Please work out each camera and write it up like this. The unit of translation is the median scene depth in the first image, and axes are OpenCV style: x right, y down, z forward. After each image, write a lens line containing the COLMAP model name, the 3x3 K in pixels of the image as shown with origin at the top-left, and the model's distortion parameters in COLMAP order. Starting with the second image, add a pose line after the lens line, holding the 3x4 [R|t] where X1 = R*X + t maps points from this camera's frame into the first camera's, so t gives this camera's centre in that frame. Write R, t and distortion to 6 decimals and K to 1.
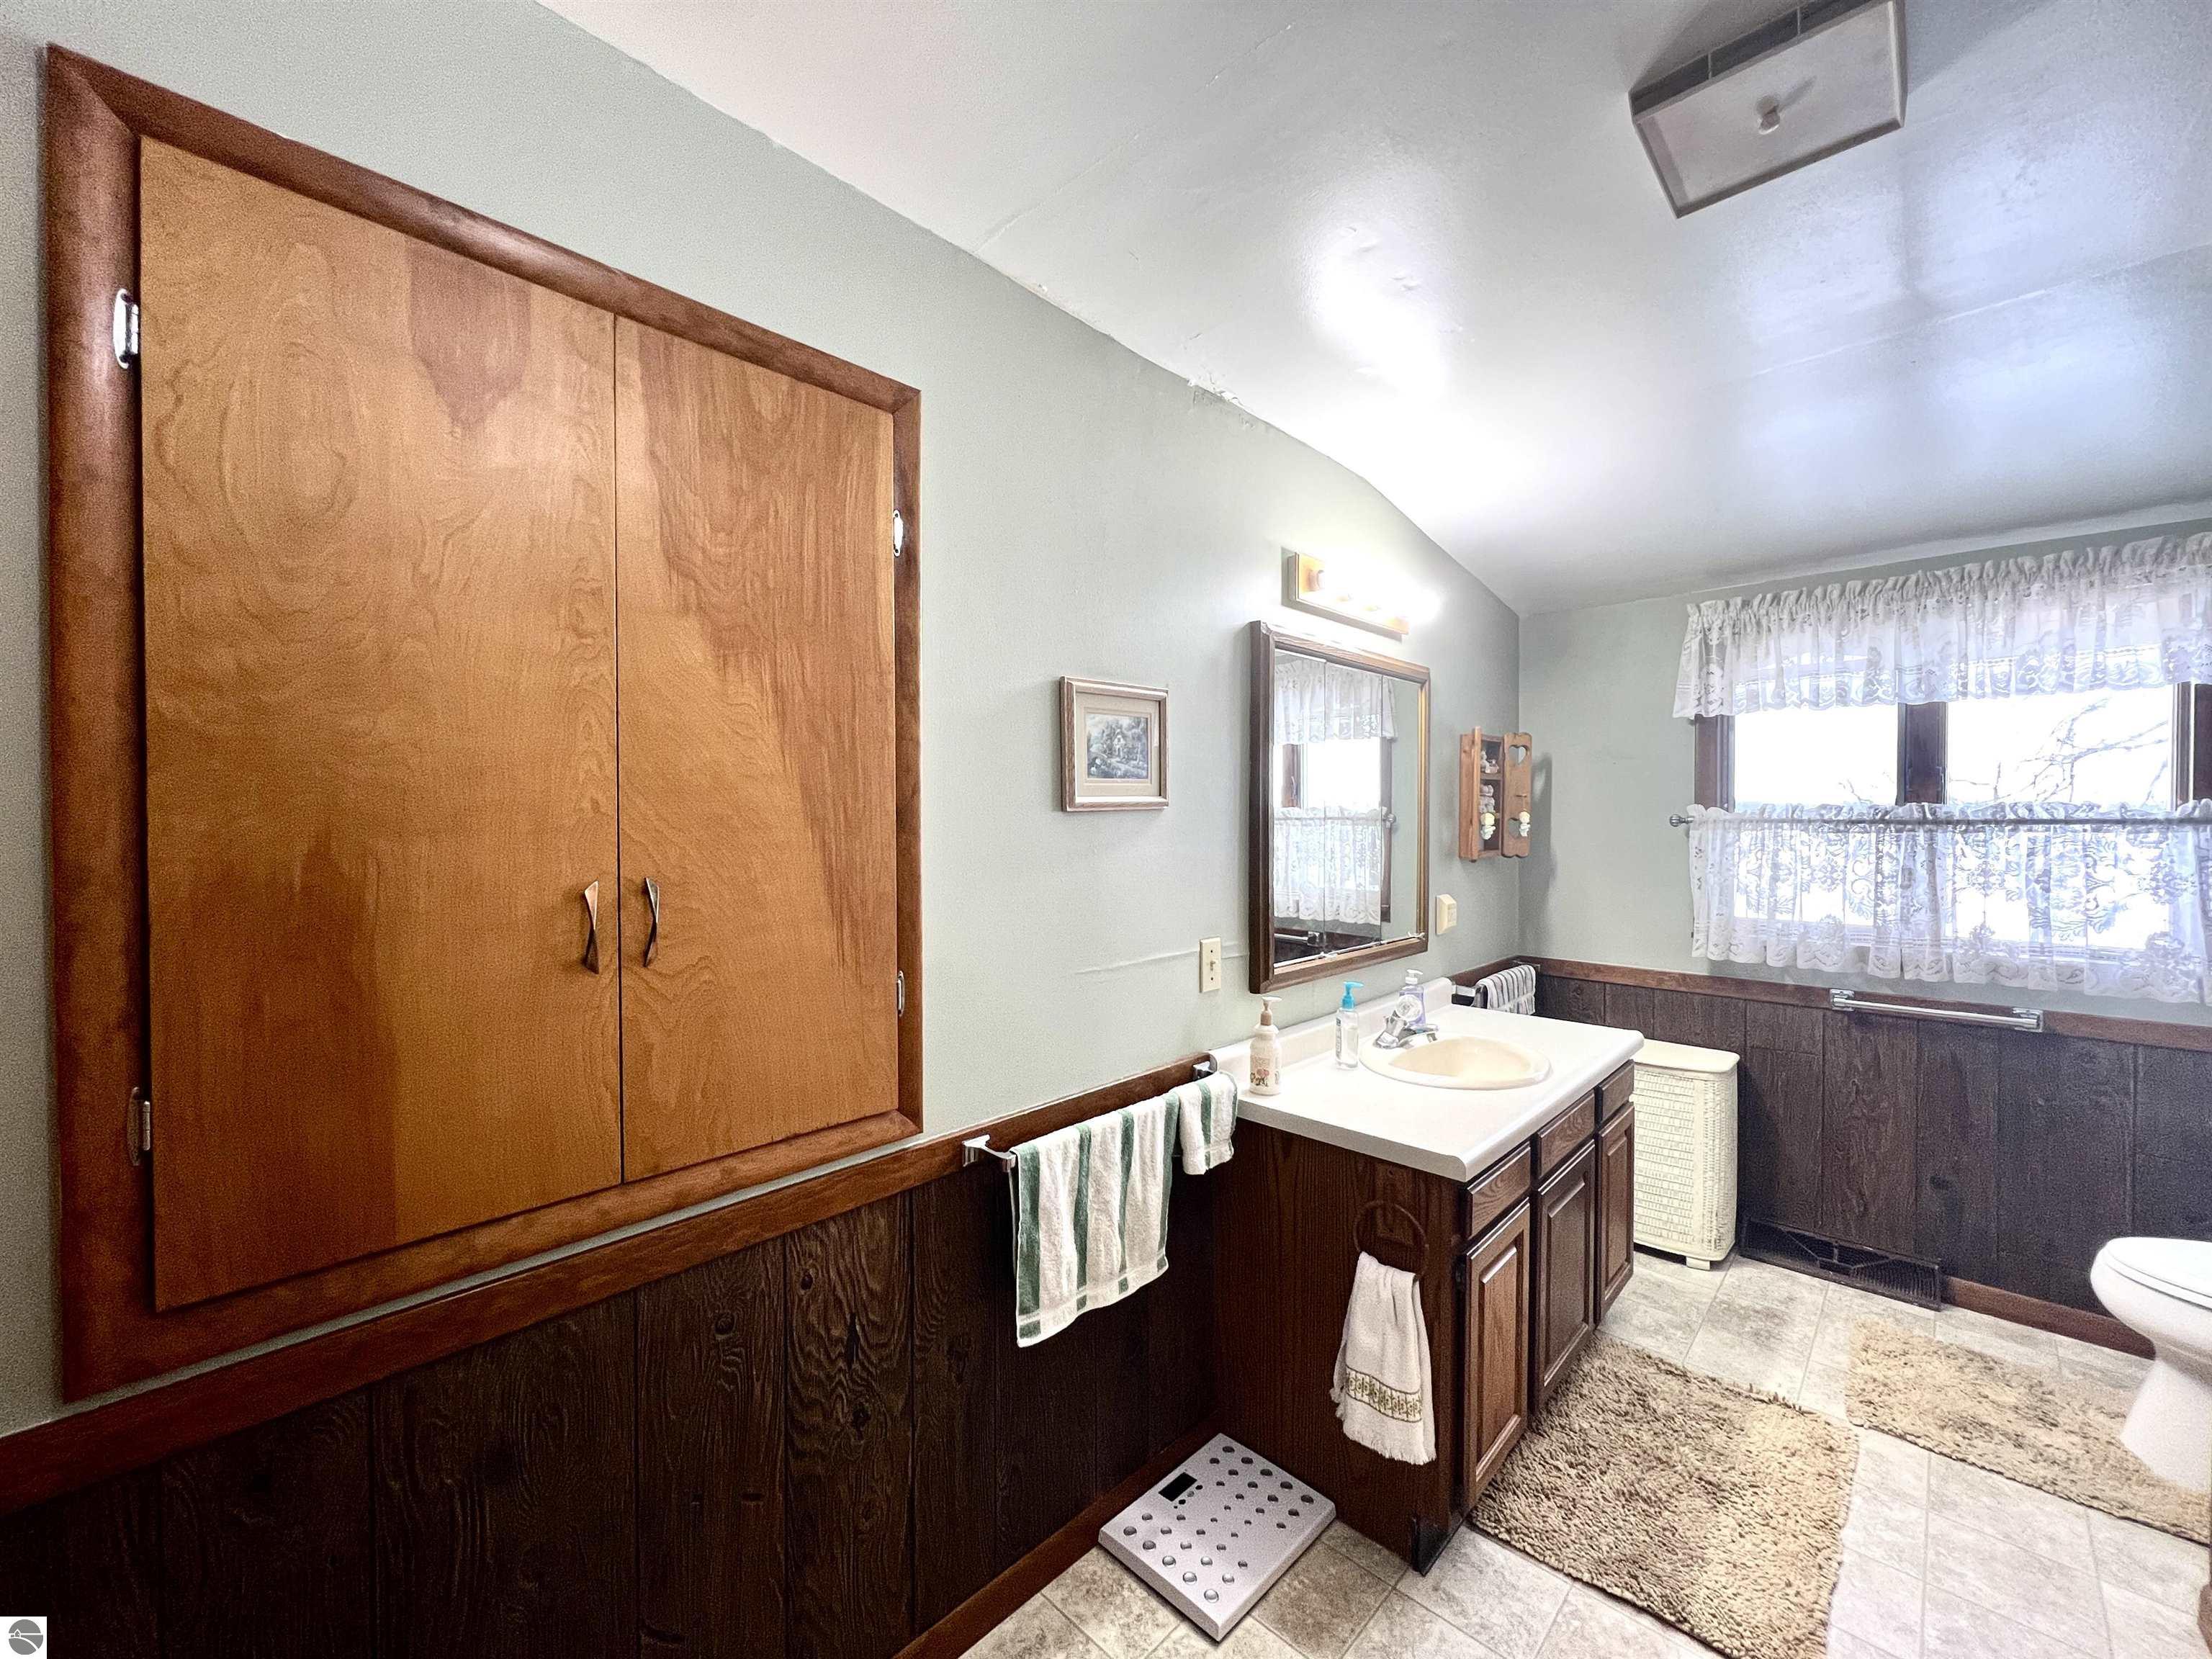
lens RADIAL K [[886.0, 0, 1104.9], [0, 886.0, 834.3], [0, 0, 1]] dist [-0.001107, 0.000595]
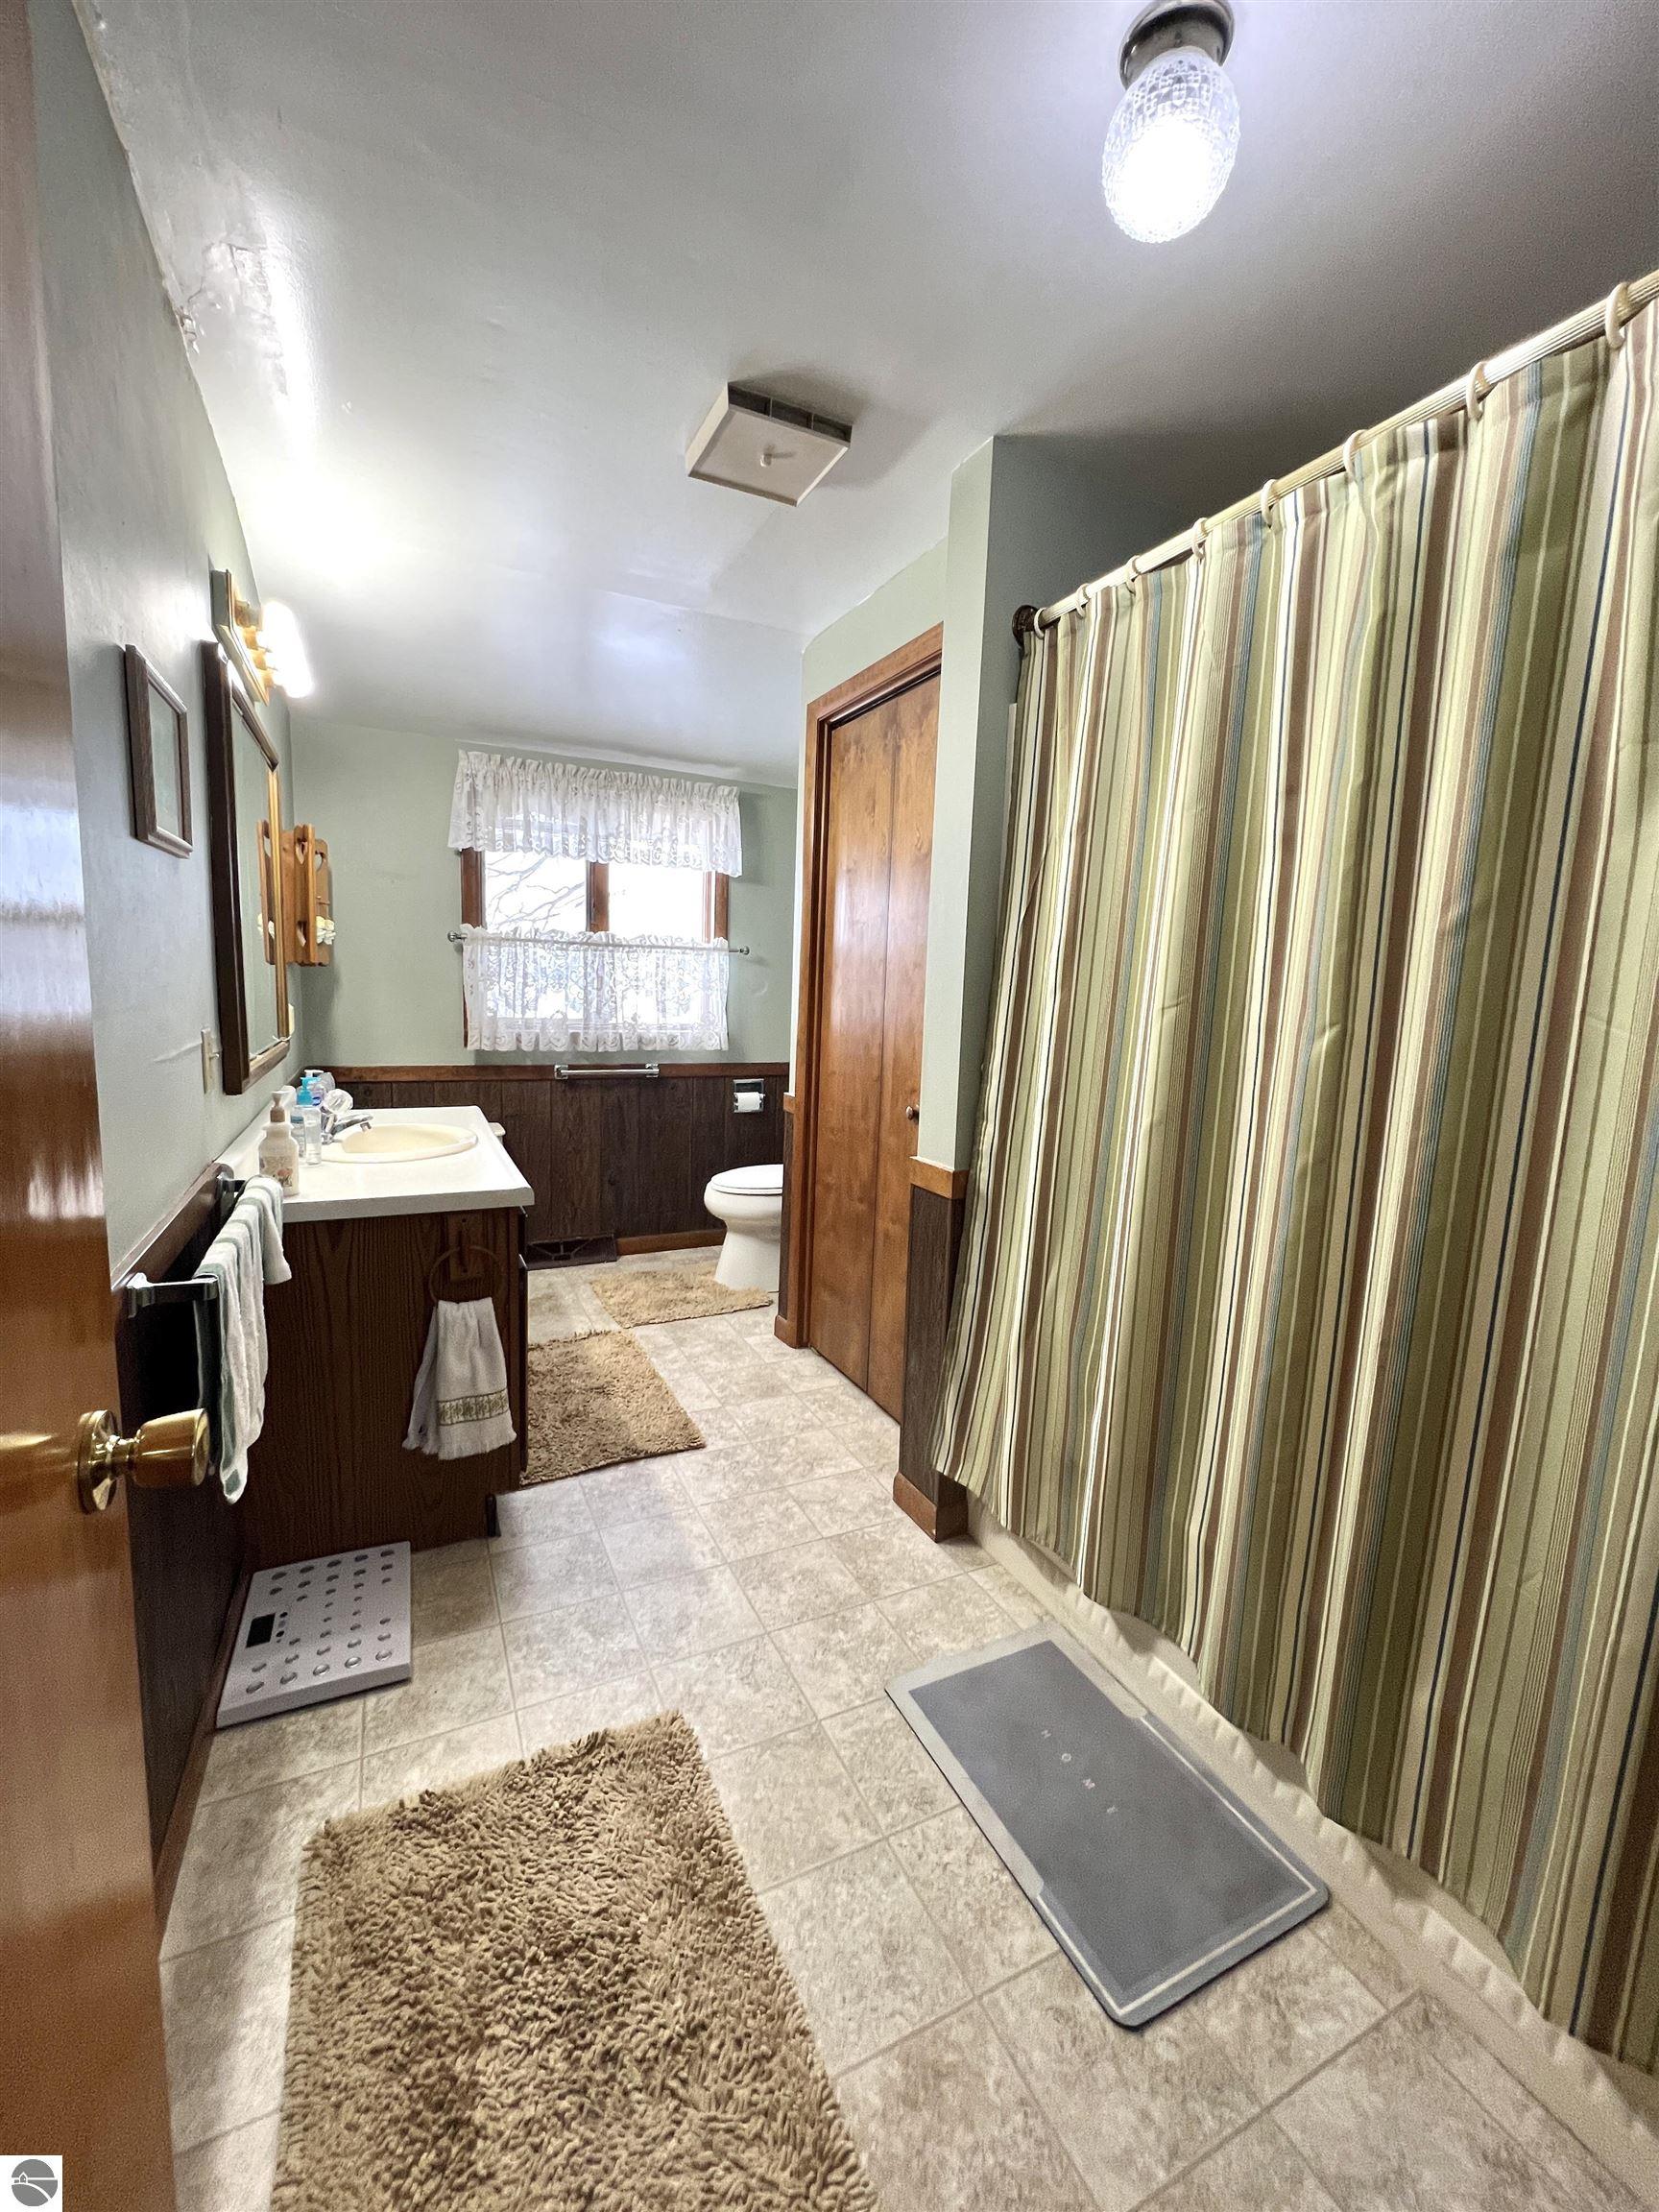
lens RADIAL K [[878.4, 0, 824.5], [0, 878.4, 1102.7], [0, 0, 1]] dist [0.002704, 0.000021]
pose [[0.351812, -0.113286, 0.929190, -0.370395], [-0.014736, 0.991856, 0.126506, 0.060424], [-0.935955, -0.058199, 0.347277, 0.136548]]
